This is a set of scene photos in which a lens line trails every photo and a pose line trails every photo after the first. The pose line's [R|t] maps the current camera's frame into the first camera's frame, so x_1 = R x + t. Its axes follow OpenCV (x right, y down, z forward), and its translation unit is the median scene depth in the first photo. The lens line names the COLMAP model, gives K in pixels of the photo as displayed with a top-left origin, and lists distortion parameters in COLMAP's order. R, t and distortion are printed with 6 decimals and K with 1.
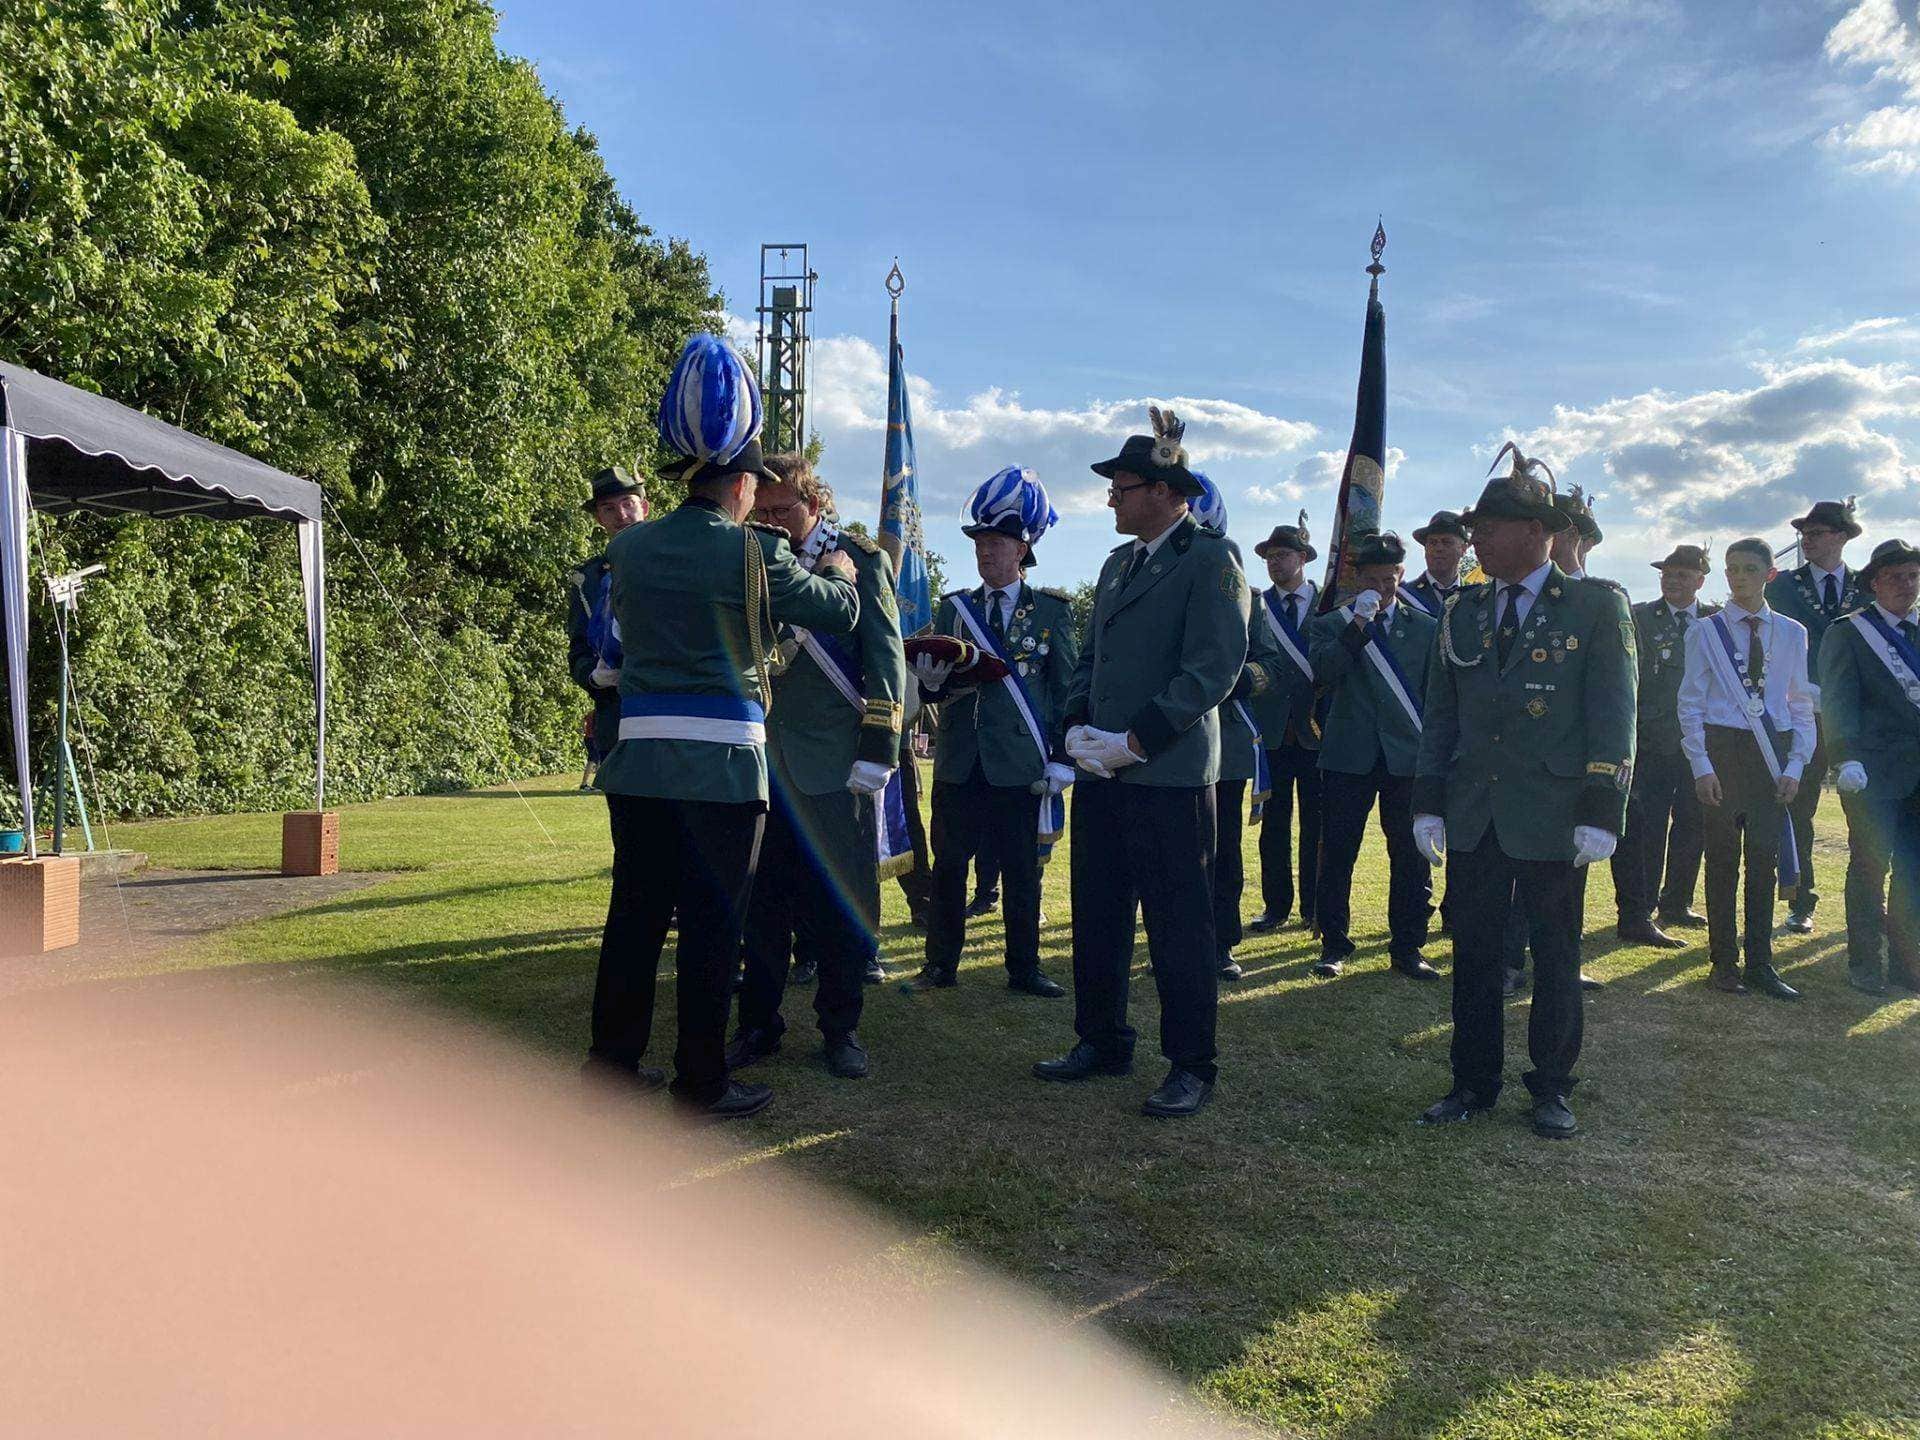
lens RADIAL K [[1518.4, 0, 922.1], [0, 1518.4, 736.6], [0, 0, 1]] dist [0.009768, -0.011933]
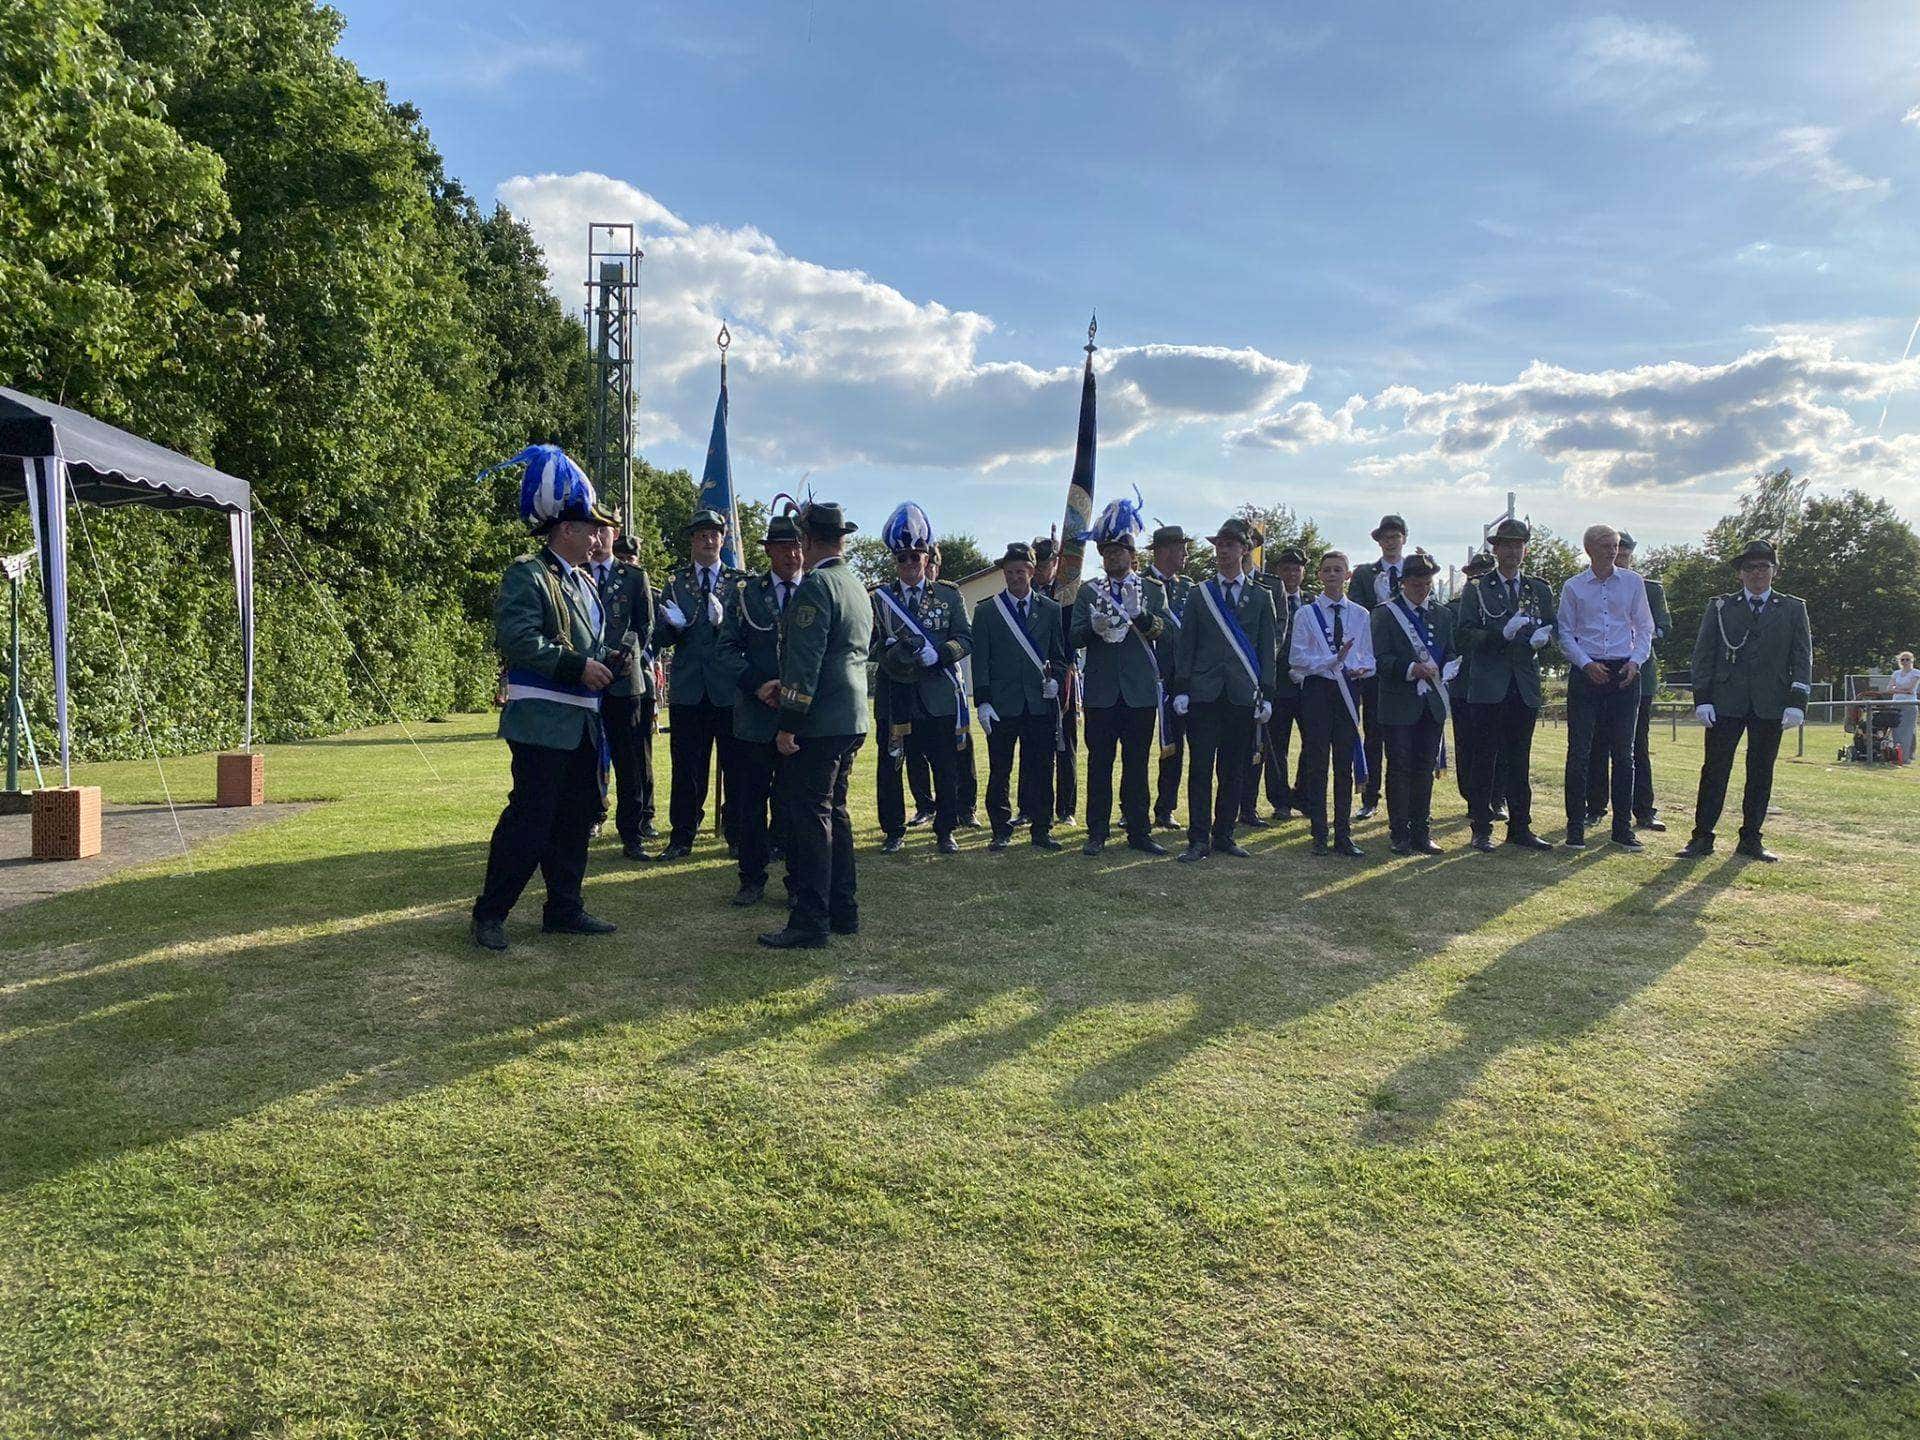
lens RADIAL K [[1518.4, 0, 963.8], [0, 1518.4, 749.9], [0, 0, 1]] dist [0.009768, -0.011933]
pose [[0.989551, -0.011797, 0.143702, -0.004582], [0.005680, 0.999063, 0.042897, -0.000608], [-0.144074, -0.041632, 0.988691, -0.119382]]
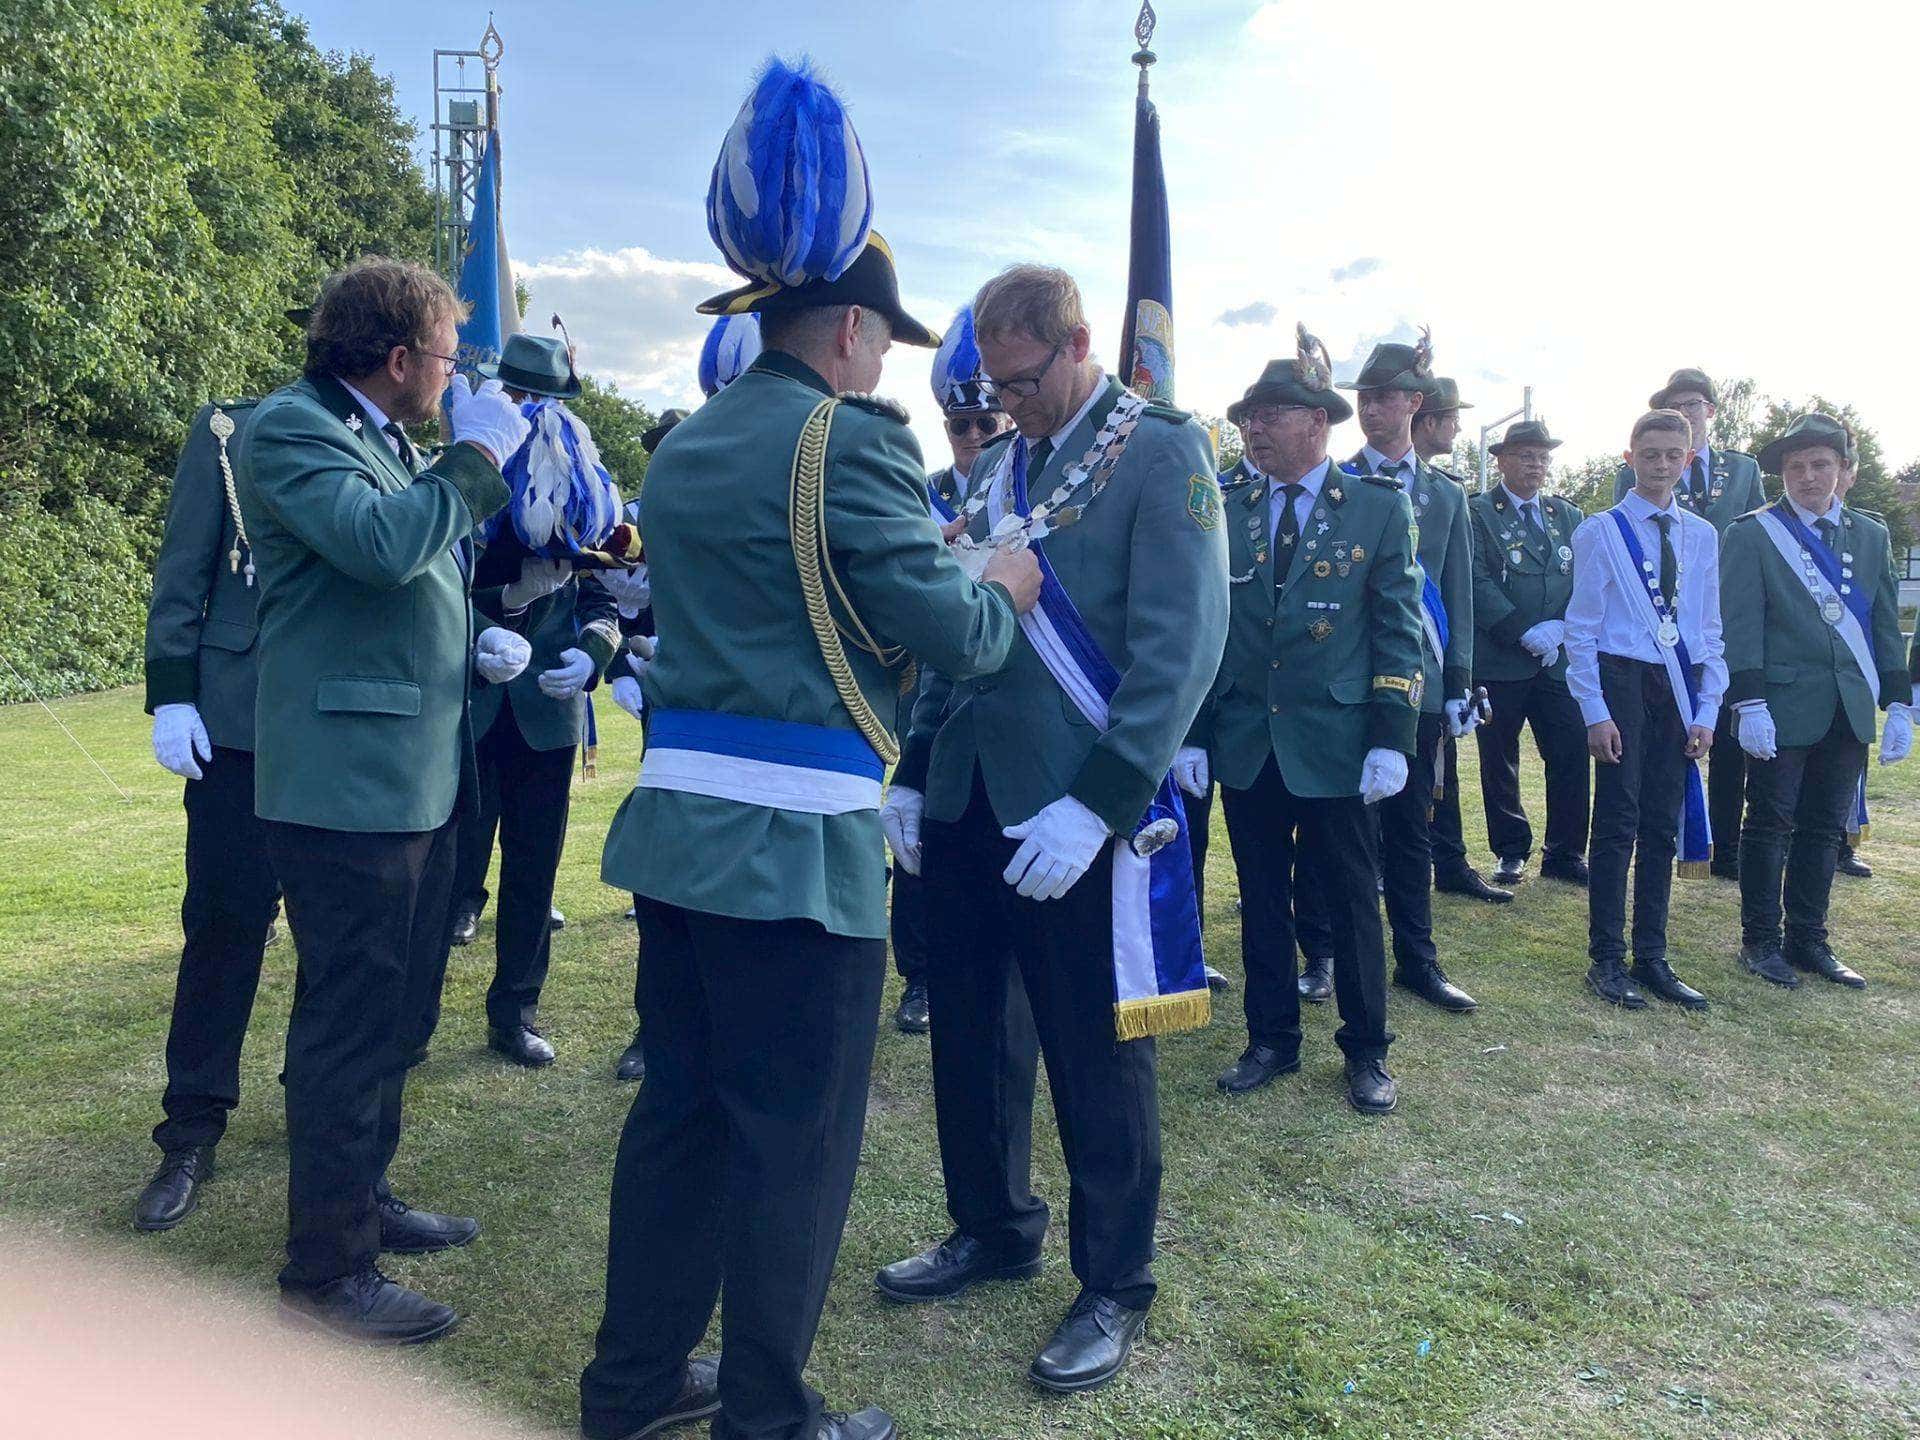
lens RADIAL K [[1518.4, 0, 940.9], [0, 1518.4, 724.7], [0, 0, 1]] dist [0.009768, -0.011933]
pose [[0.983774, -0.028026, 0.177209, 0.016241], [0.013571, 0.996518, 0.082261, -0.012522], [-0.178897, -0.078522, 0.980729, 0.095286]]
